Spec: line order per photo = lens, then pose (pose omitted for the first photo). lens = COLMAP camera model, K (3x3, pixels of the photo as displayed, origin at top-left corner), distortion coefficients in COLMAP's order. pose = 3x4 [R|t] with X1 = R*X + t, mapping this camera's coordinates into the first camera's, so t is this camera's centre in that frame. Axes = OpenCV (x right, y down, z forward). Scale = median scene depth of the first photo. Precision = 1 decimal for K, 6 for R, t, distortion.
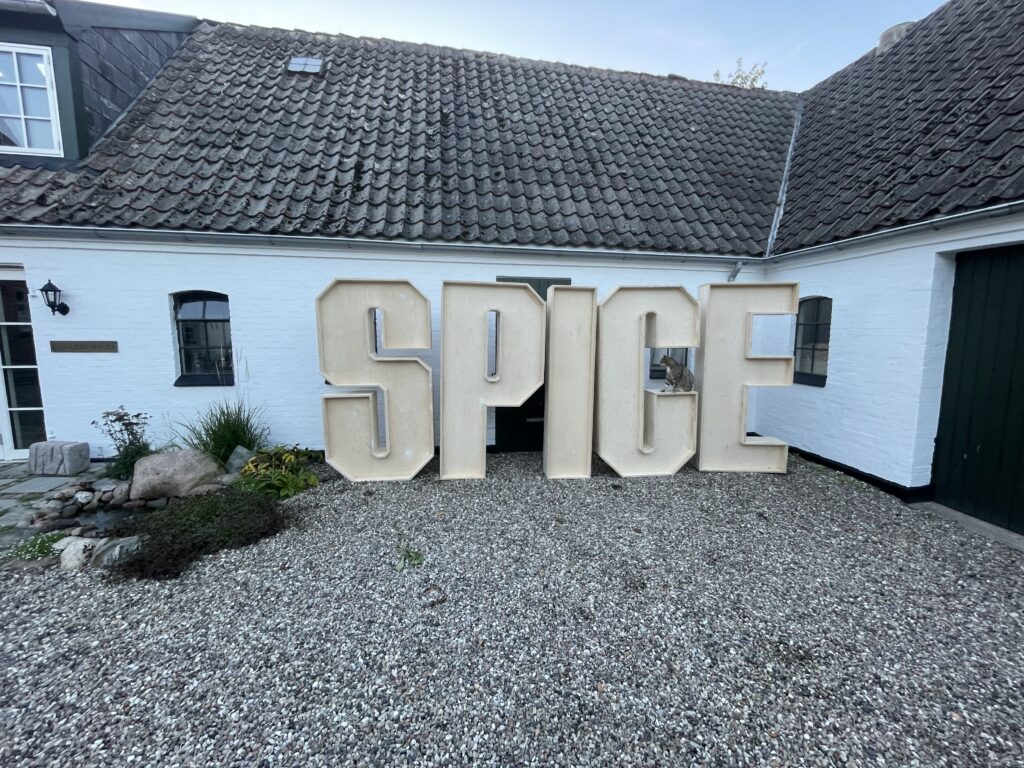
lens RADIAL K [[416.2, 0, 516.2], [0, 416.2, 381.2], [0, 0, 1]] dist [-0.001750, 0.000382]
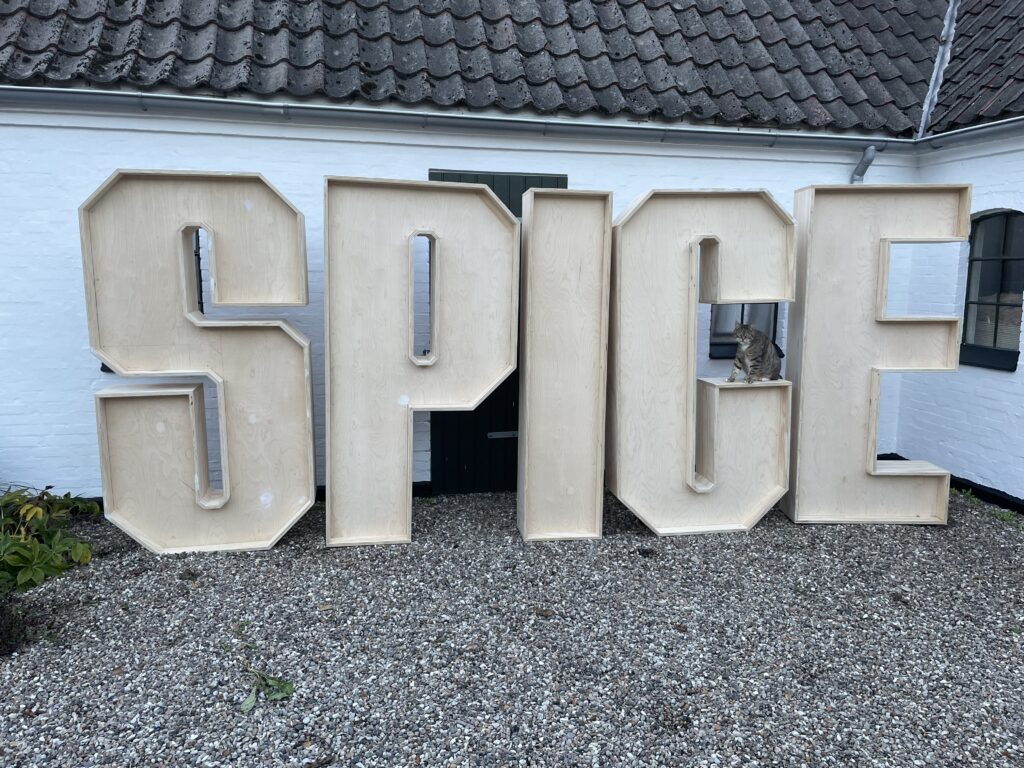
lens RADIAL K [[774.8, 0, 524.4], [0, 774.8, 385.4], [0, 0, 1]] dist [0.066243, -0.085302]
pose [[0.998041, -0.007012, 0.062169, 0.012565], [0.005387, 0.999641, 0.026263, 0.001423], [-0.062331, -0.025877, 0.997720, -0.022719]]
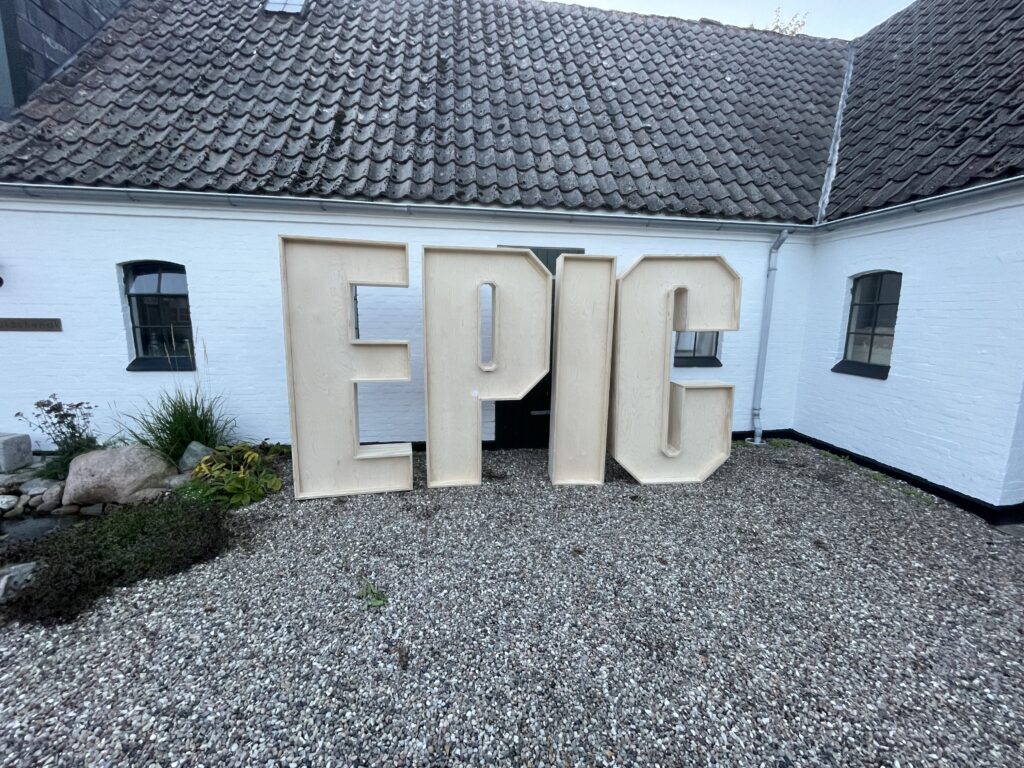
lens RADIAL K [[416.2, 0, 515.6], [0, 416.2, 380.9], [0, 0, 1]] dist [-0.001750, 0.000382]
pose [[0.999499, 0.011447, -0.029504, 0.021438], [-0.010182, 0.999037, 0.042684, -0.012831], [0.029964, -0.042363, 0.998653, 0.154866]]
